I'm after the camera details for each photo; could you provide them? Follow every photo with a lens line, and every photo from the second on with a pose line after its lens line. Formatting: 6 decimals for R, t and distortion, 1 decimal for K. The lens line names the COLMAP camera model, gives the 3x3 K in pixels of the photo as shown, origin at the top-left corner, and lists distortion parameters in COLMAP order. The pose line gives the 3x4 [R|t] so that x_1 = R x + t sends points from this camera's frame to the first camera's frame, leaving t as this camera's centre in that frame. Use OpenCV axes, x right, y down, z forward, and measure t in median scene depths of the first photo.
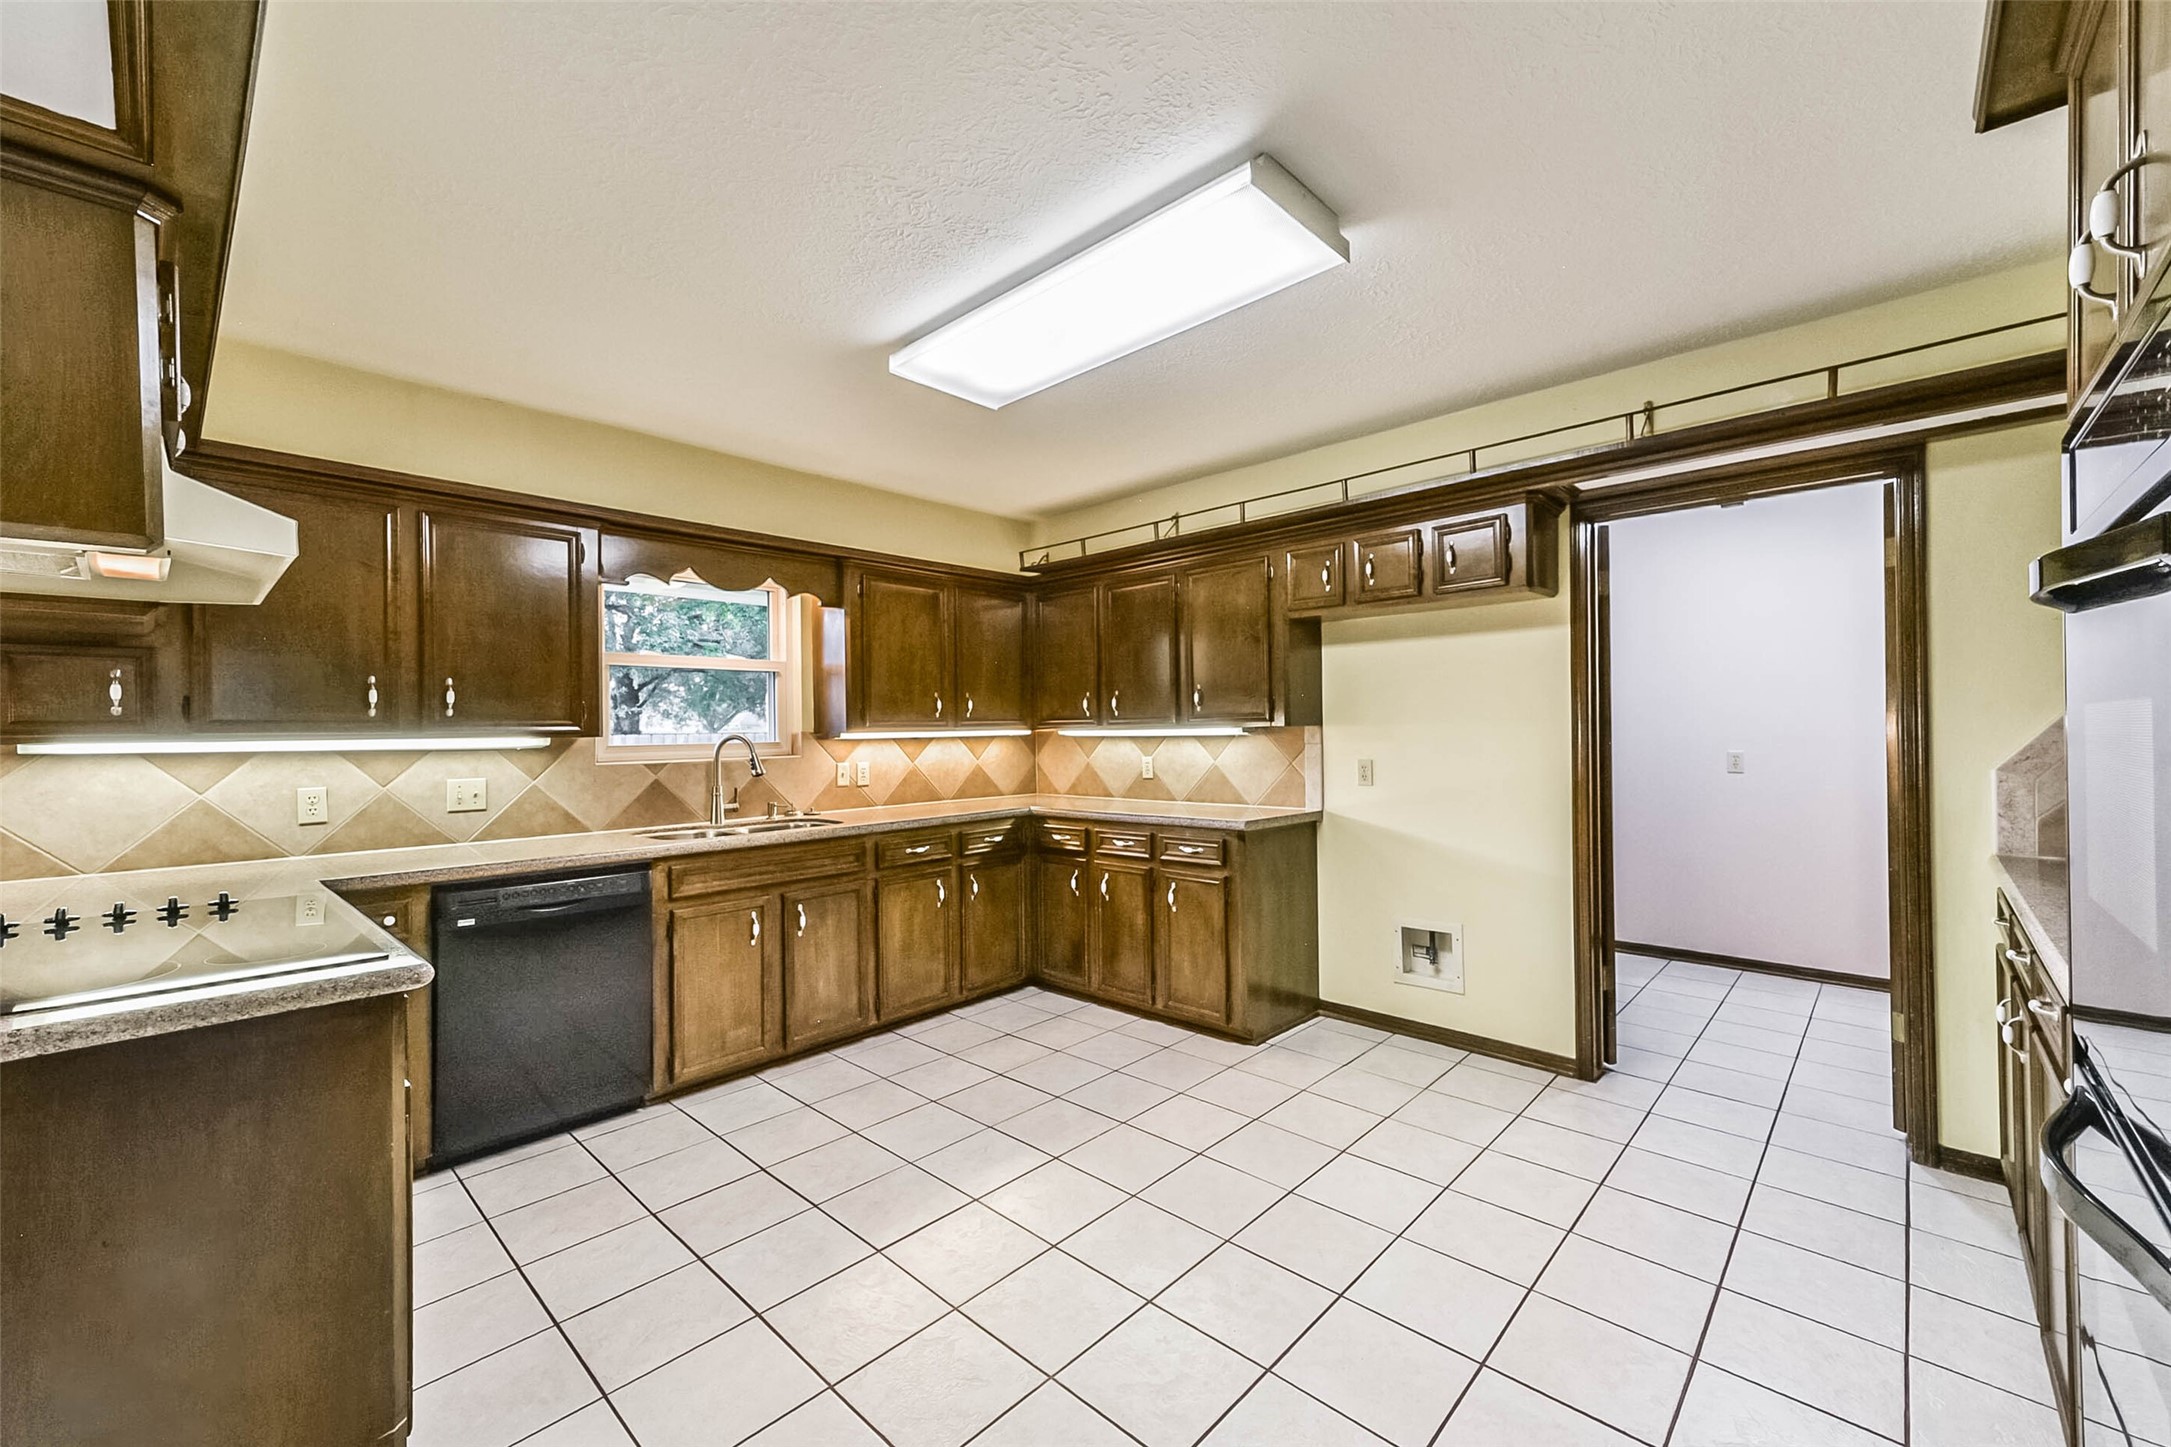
lens RADIAL K [[863.6, 0, 1085.5], [0, 863.6, 723.5], [0, 0, 1]] dist [0.002465, 0.000328]
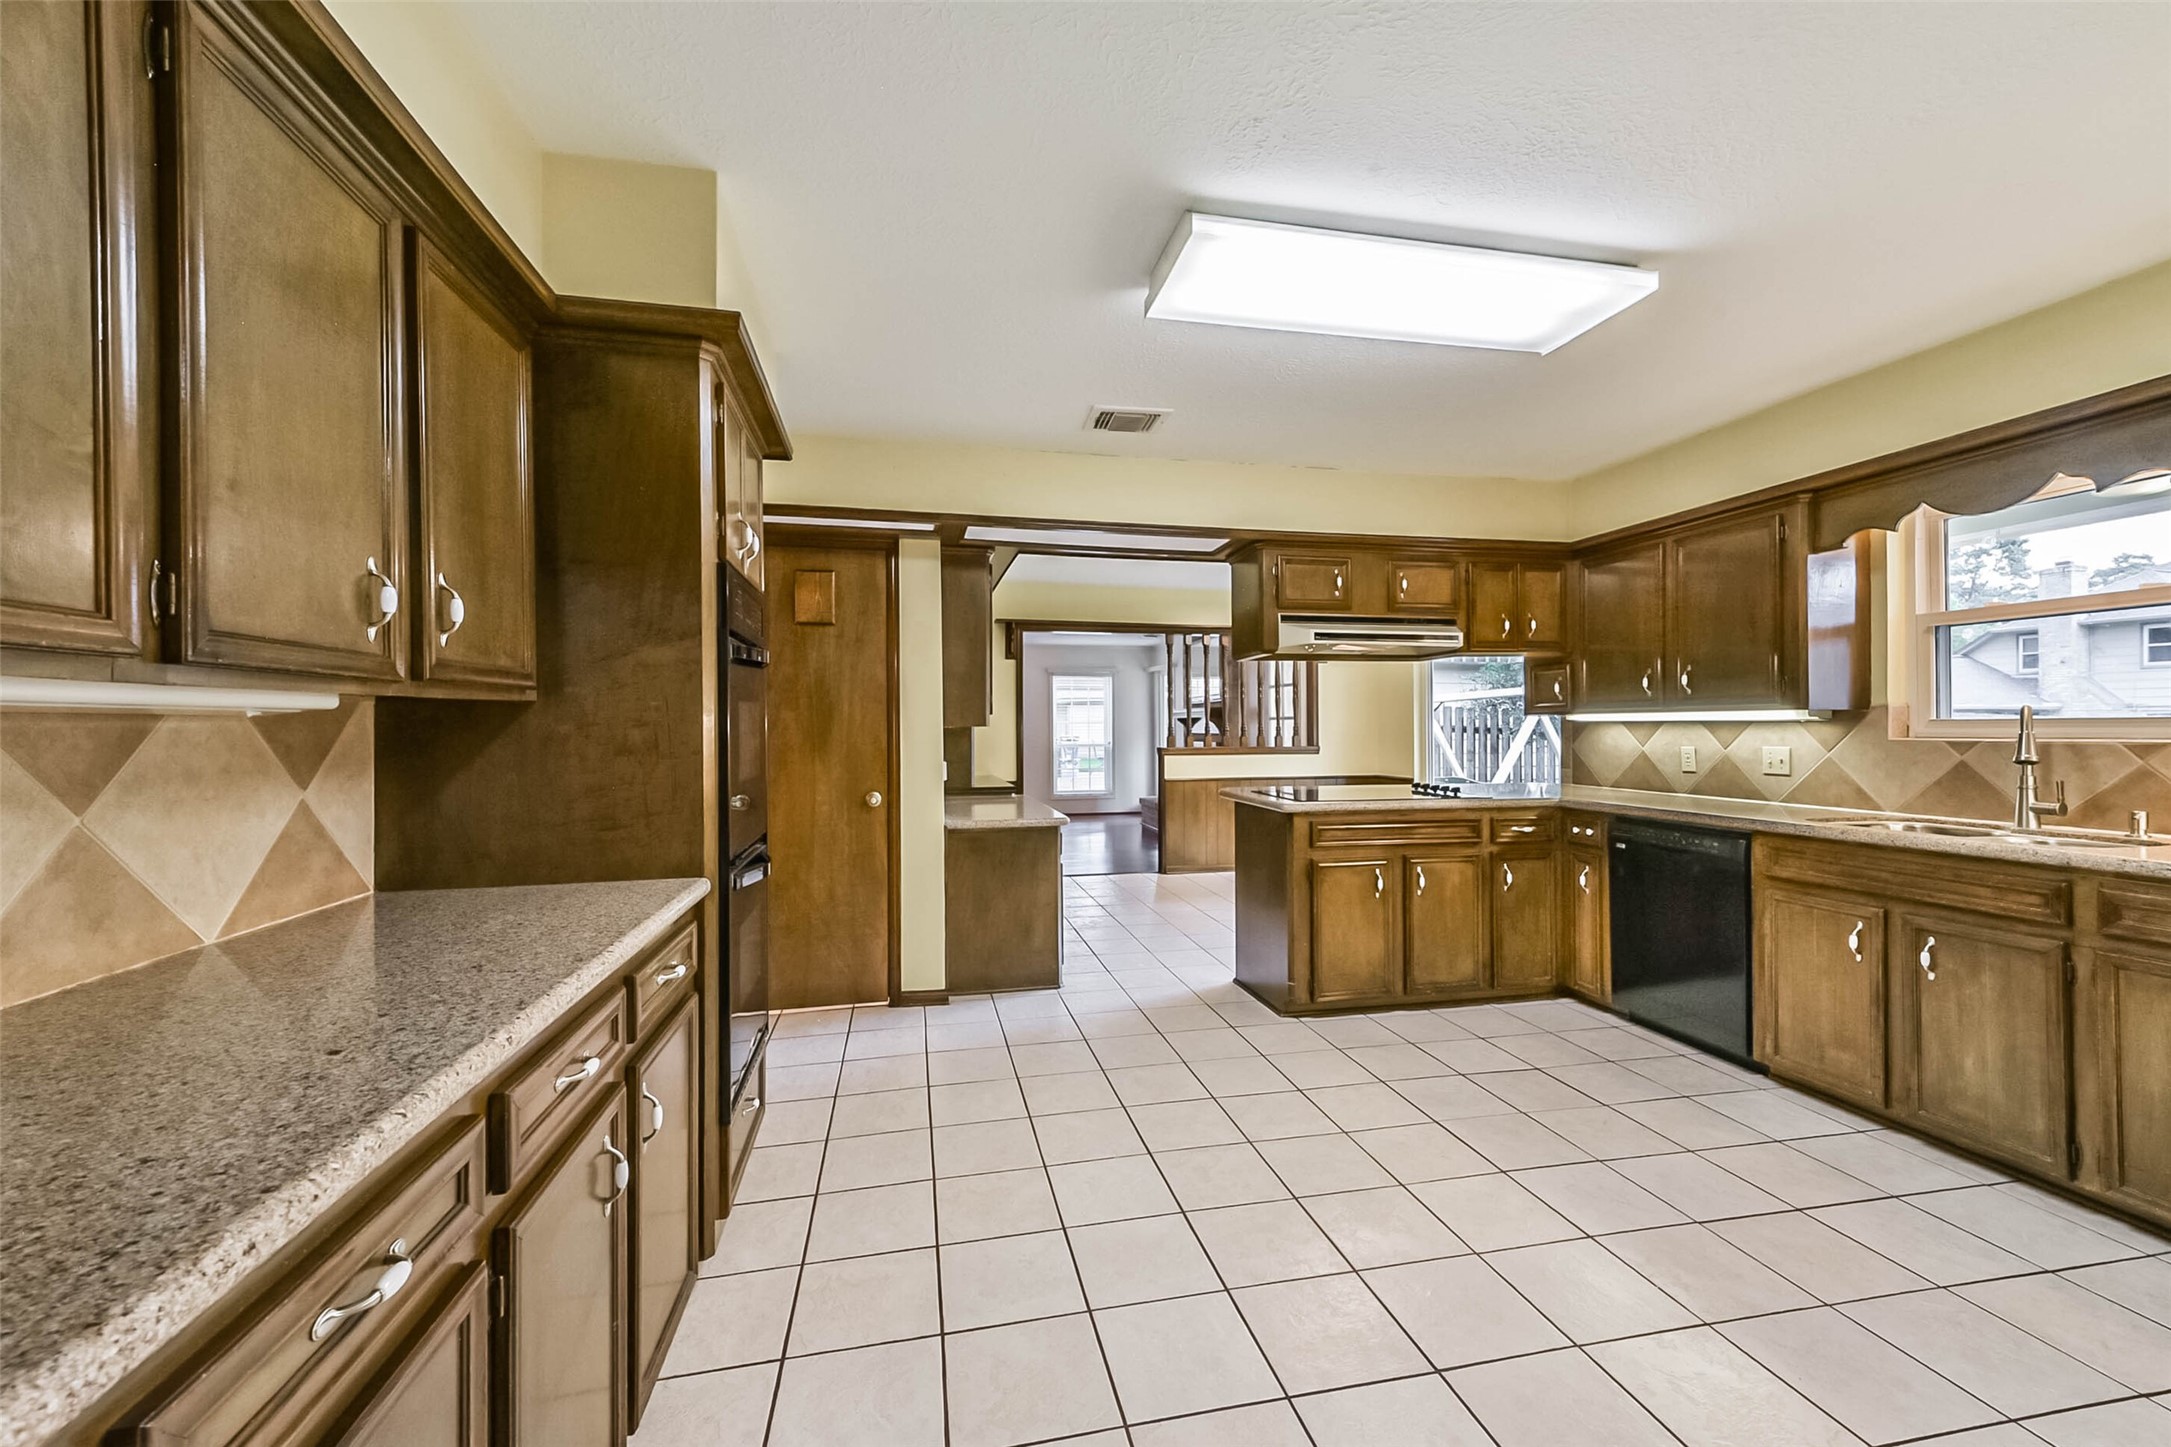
lens RADIAL K [[858.2, 0, 1085.5], [0, 858.2, 723.5], [0, 0, 1]] dist [-0.014887, 0.000745]
pose [[-0.579127, 0.011758, -0.815153, 0.645079], [0.018921, 0.999820, 0.000979, 0.013234], [0.815018, -0.014857, -0.579245, 0.802217]]
